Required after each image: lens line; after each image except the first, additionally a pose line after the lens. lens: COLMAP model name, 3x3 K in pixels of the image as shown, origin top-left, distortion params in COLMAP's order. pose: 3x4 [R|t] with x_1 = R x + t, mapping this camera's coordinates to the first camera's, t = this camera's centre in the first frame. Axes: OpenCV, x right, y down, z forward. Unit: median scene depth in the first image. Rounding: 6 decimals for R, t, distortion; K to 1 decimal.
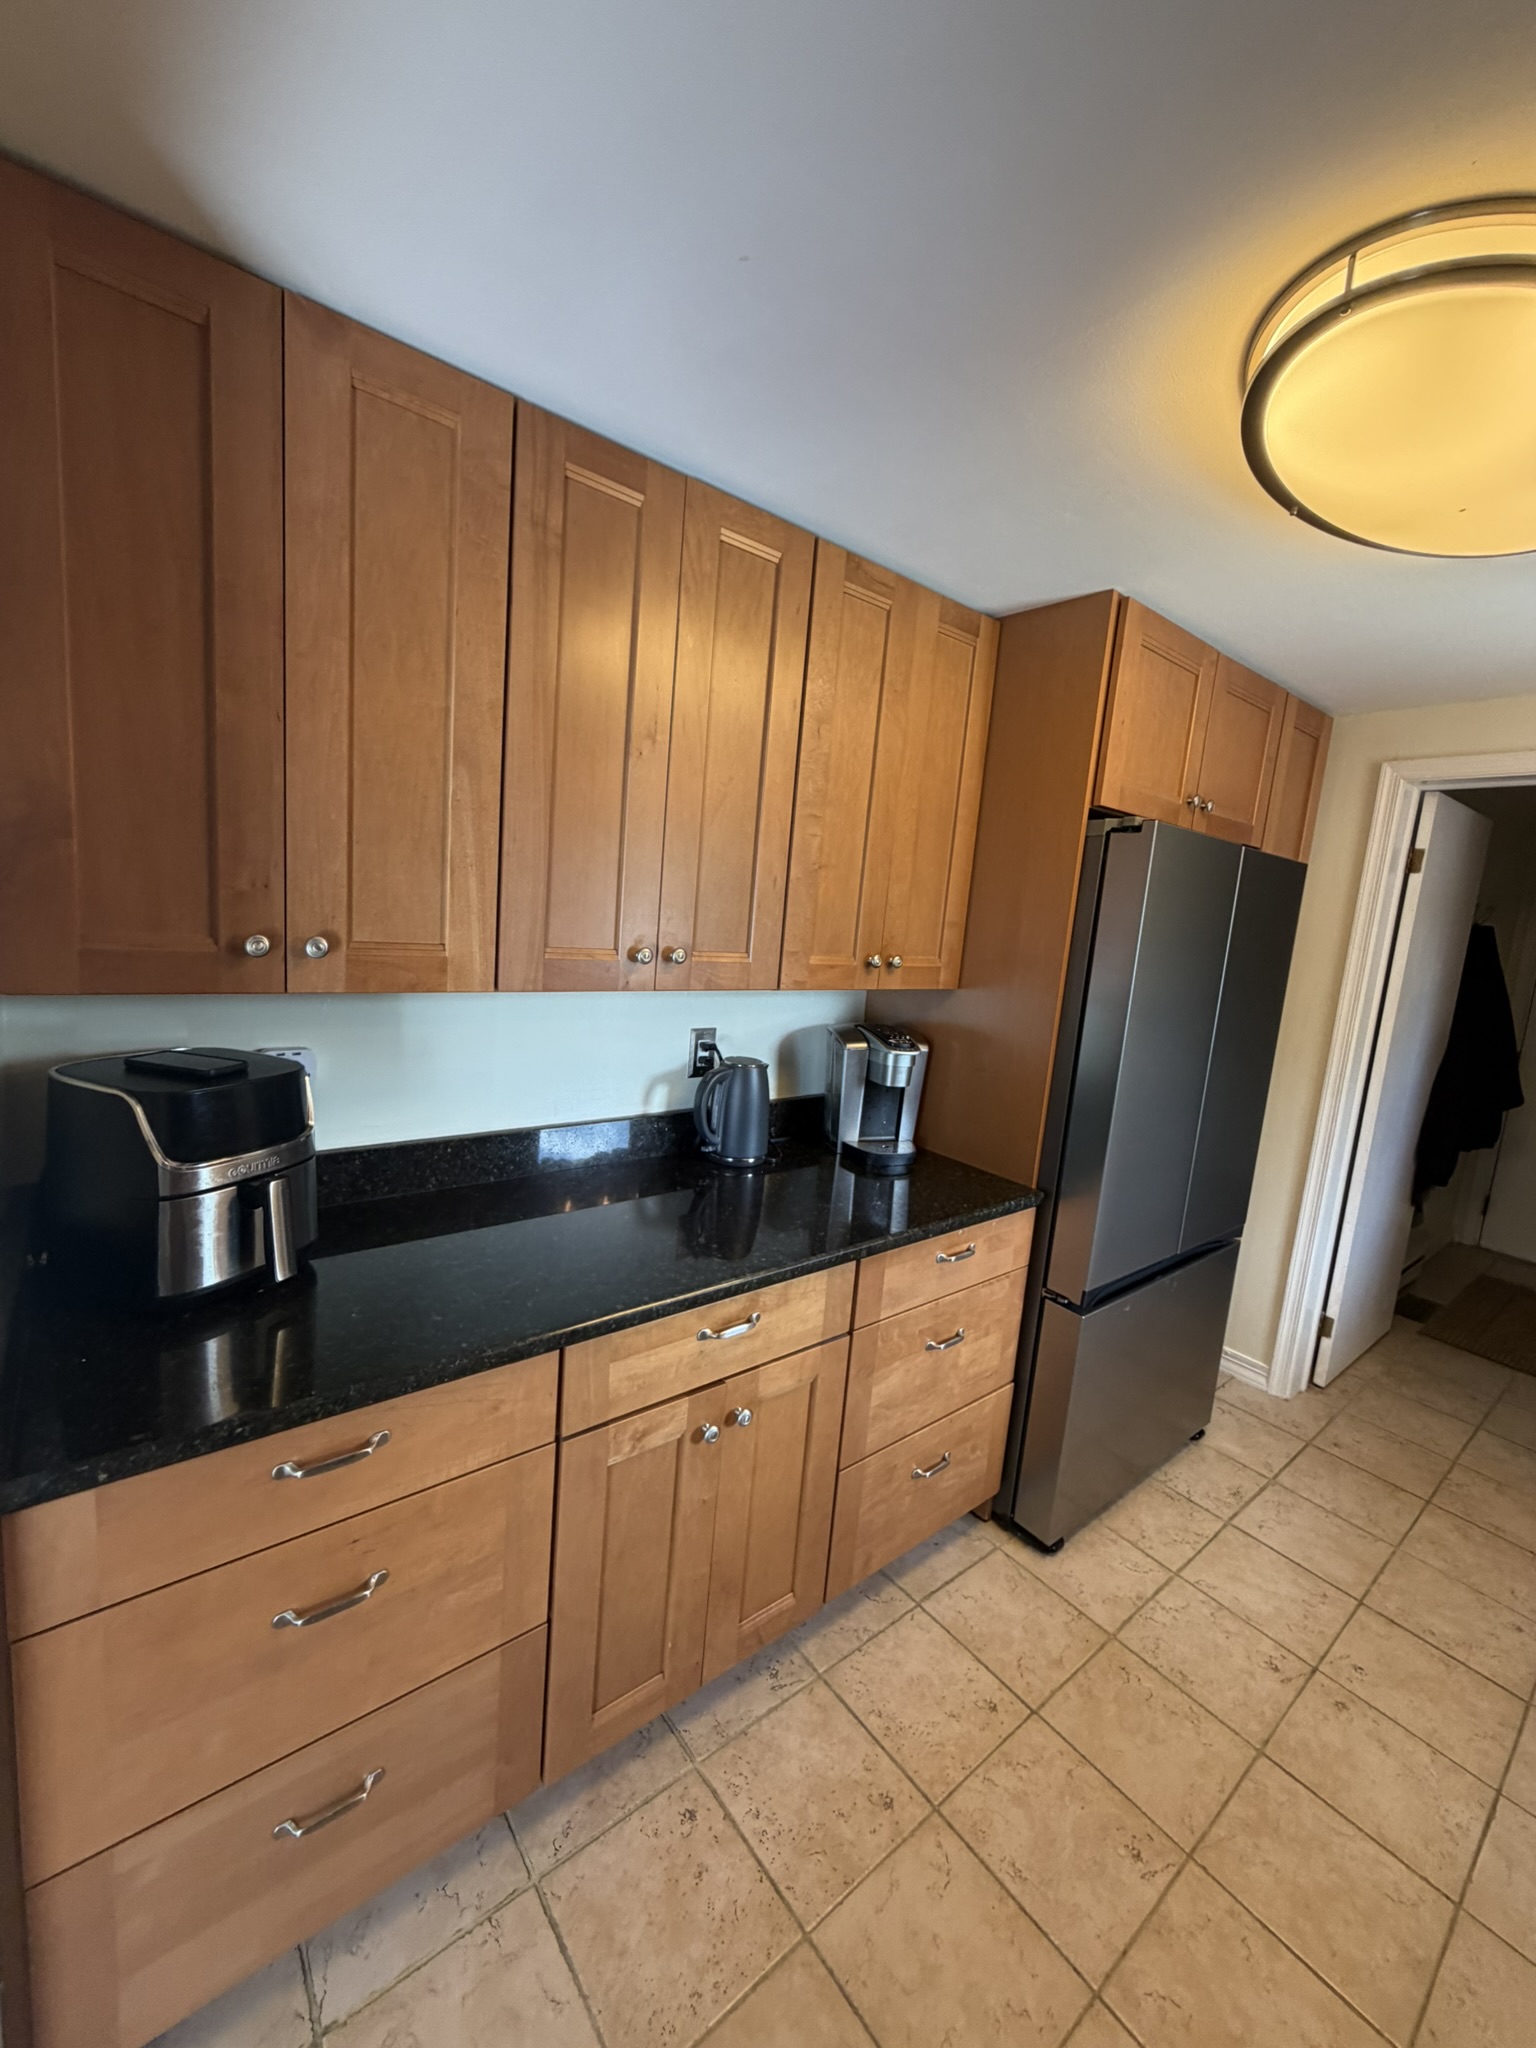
lens RADIAL K [[816.6, 0, 768.2], [0, 816.6, 1020.1], [0, 0, 1]] dist [0.000664, 0.000361]
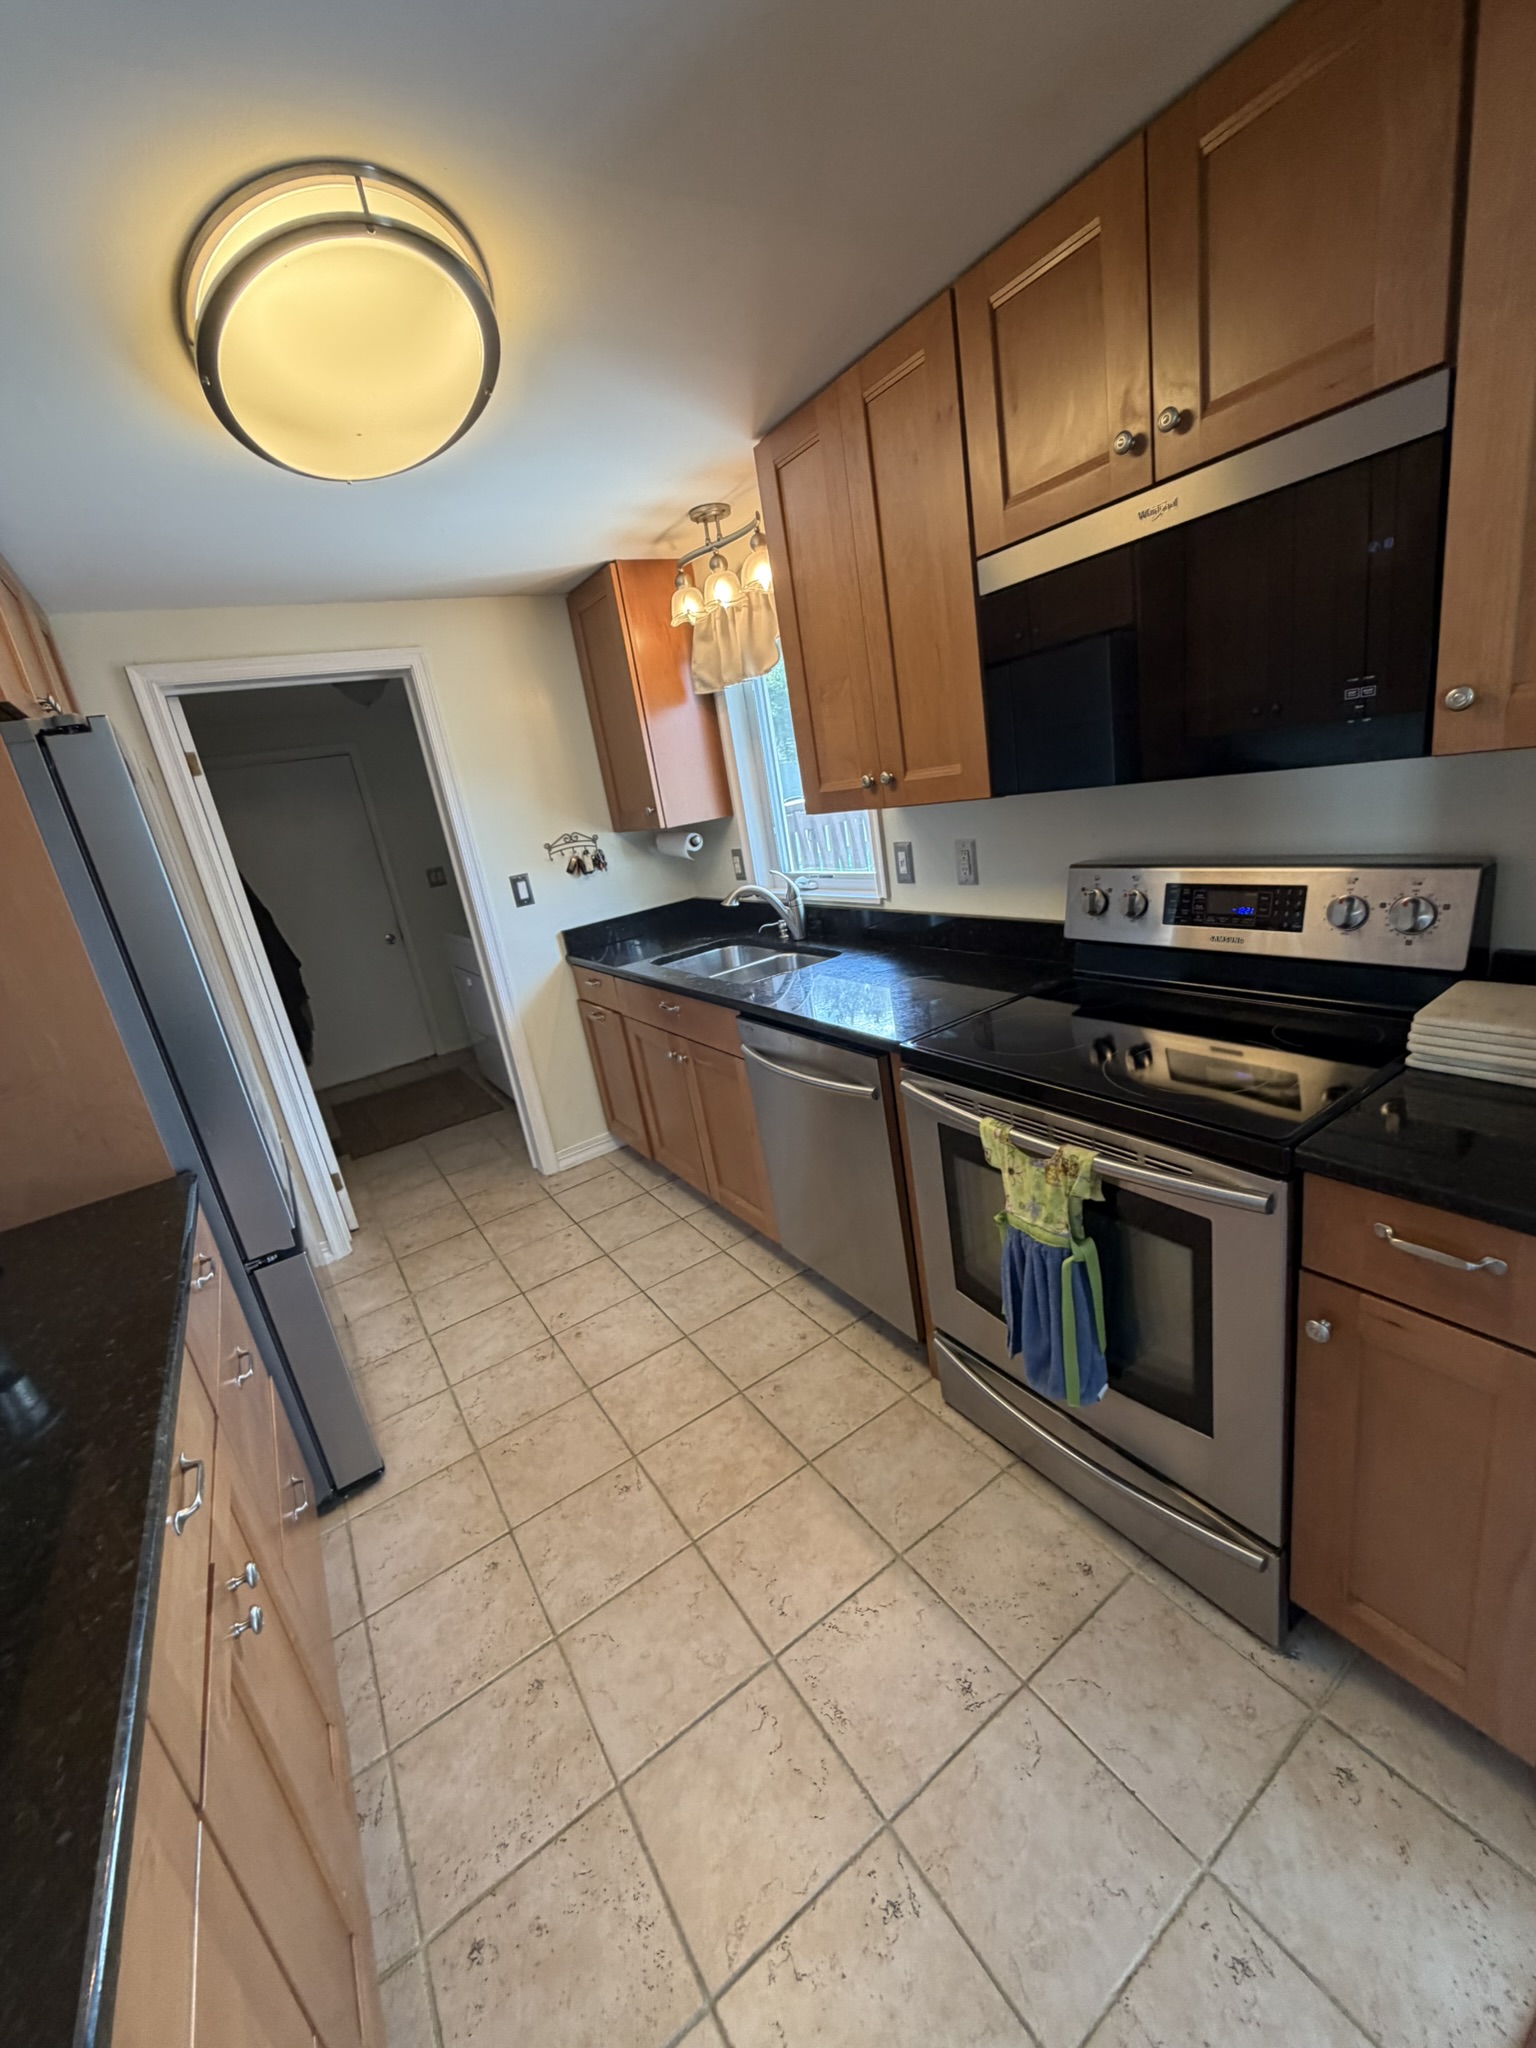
lens RADIAL K [[816.6, 0, 768.2], [0, 816.6, 1020.1], [0, 0, 1]] dist [0.000664, 0.000361]
pose [[0.077655, -0.371478, 0.925189, -0.372929], [0.305225, 0.892290, 0.332650, -0.031759], [-0.949109, 0.256559, 0.182675, 0.256718]]
